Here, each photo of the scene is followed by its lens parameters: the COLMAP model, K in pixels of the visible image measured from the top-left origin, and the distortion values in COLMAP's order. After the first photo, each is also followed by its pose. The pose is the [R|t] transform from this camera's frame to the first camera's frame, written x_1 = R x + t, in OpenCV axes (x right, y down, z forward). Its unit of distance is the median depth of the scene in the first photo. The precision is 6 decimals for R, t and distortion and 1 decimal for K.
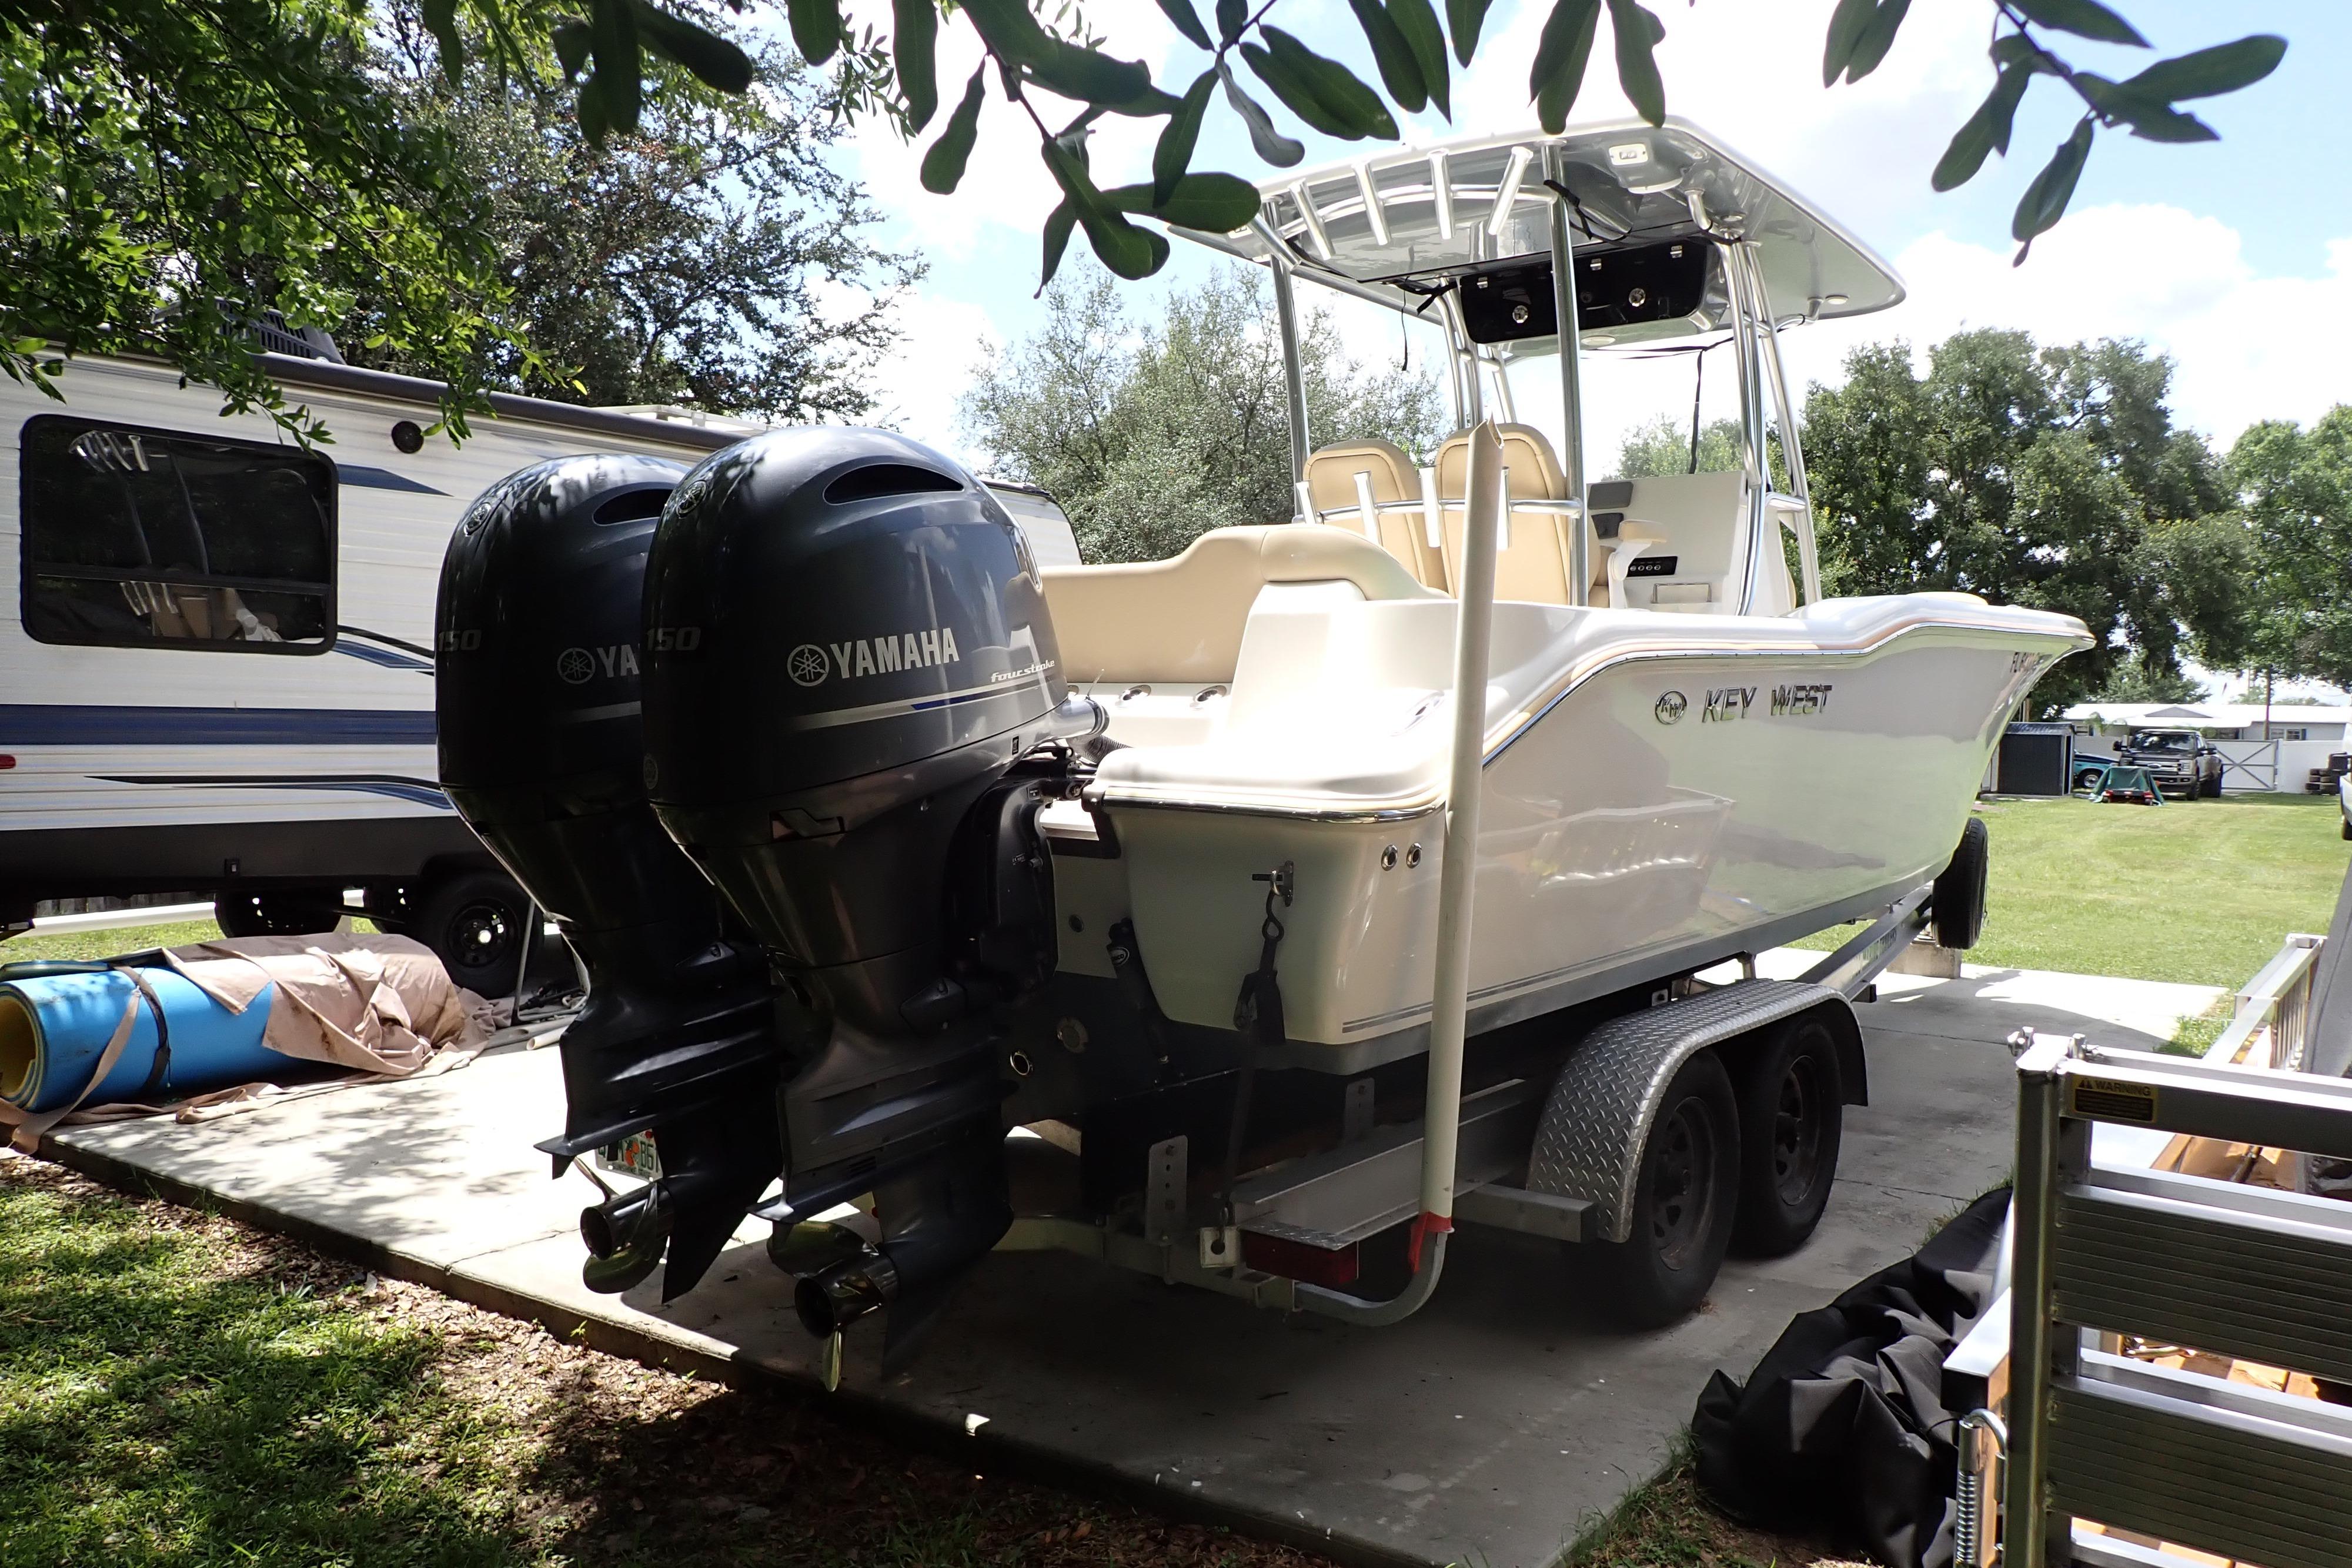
lens RADIAL K [[1762.2, 0, 1176.0], [0, 1762.2, 784.0], [0, 0, 1]] dist [0.009460, -0.000200]
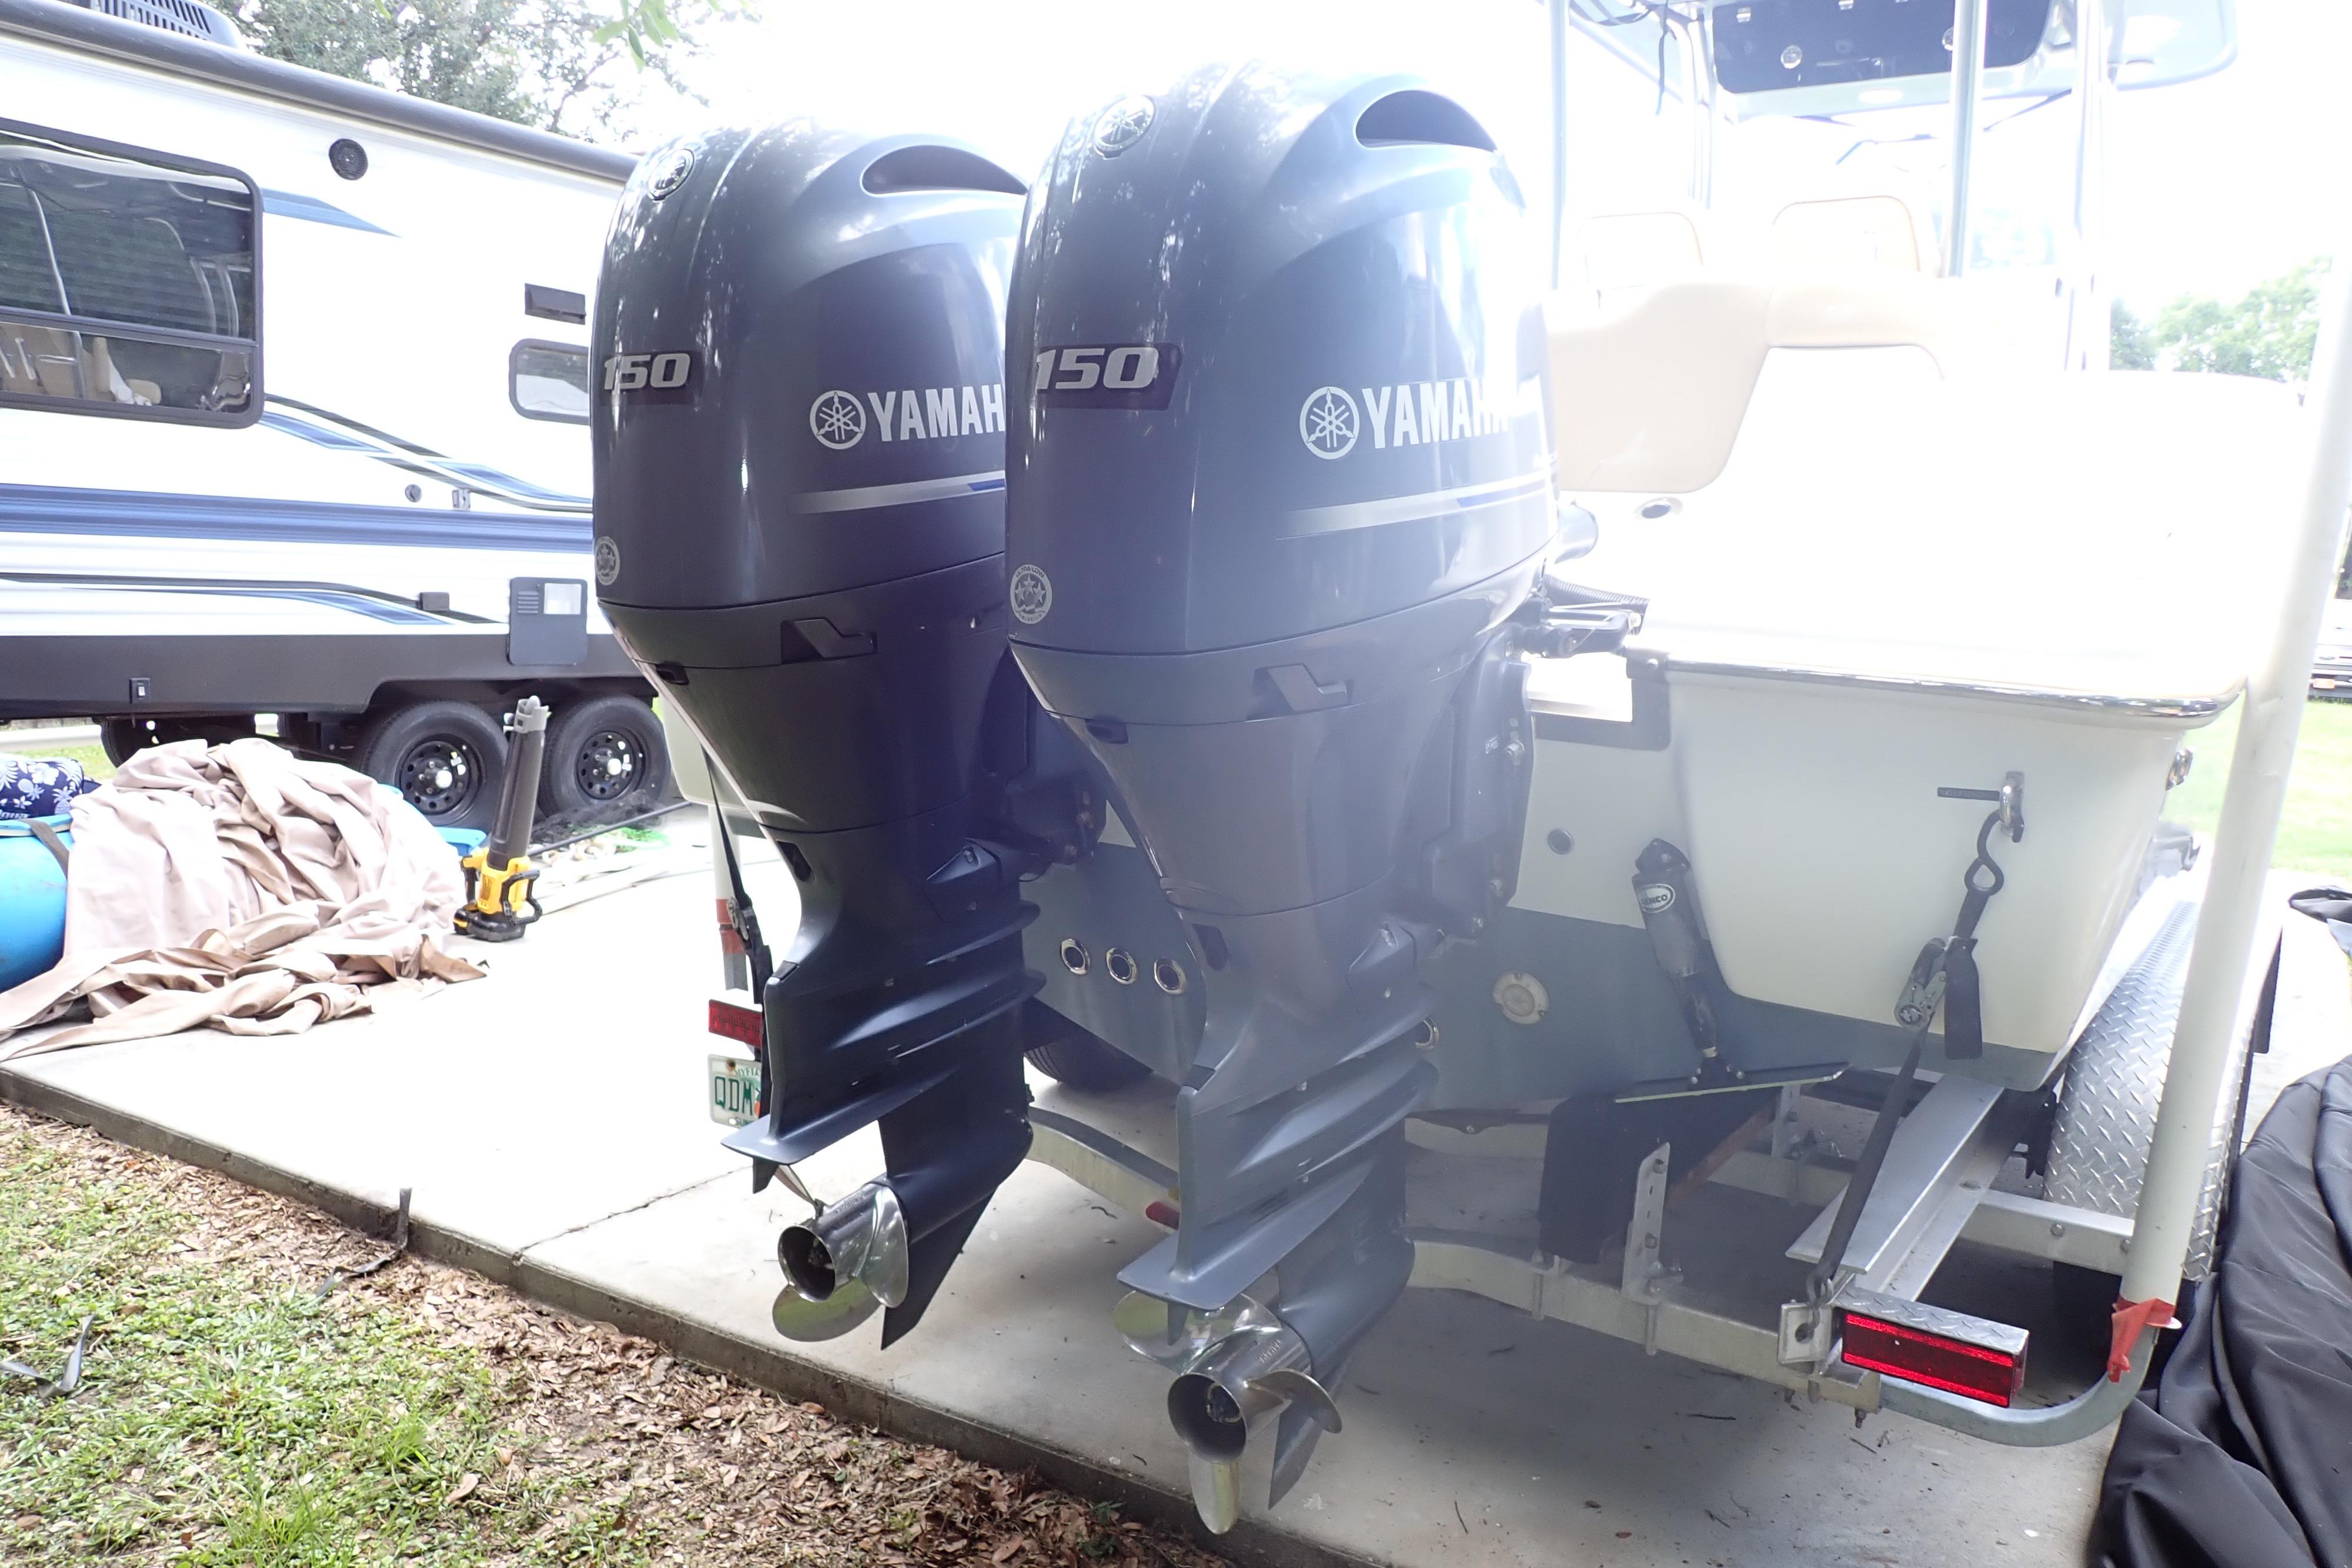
lens RADIAL K [[1755.5, 0, 1180.5], [0, 1755.5, 794.7], [0, 0, 1]] dist [0.011863, -0.004434]
pose [[0.996993, 0.025292, 0.073243, -0.224637], [-0.032464, 0.994612, 0.098449, -0.000145], [-0.070358, -0.100531, 0.992443, 0.310428]]
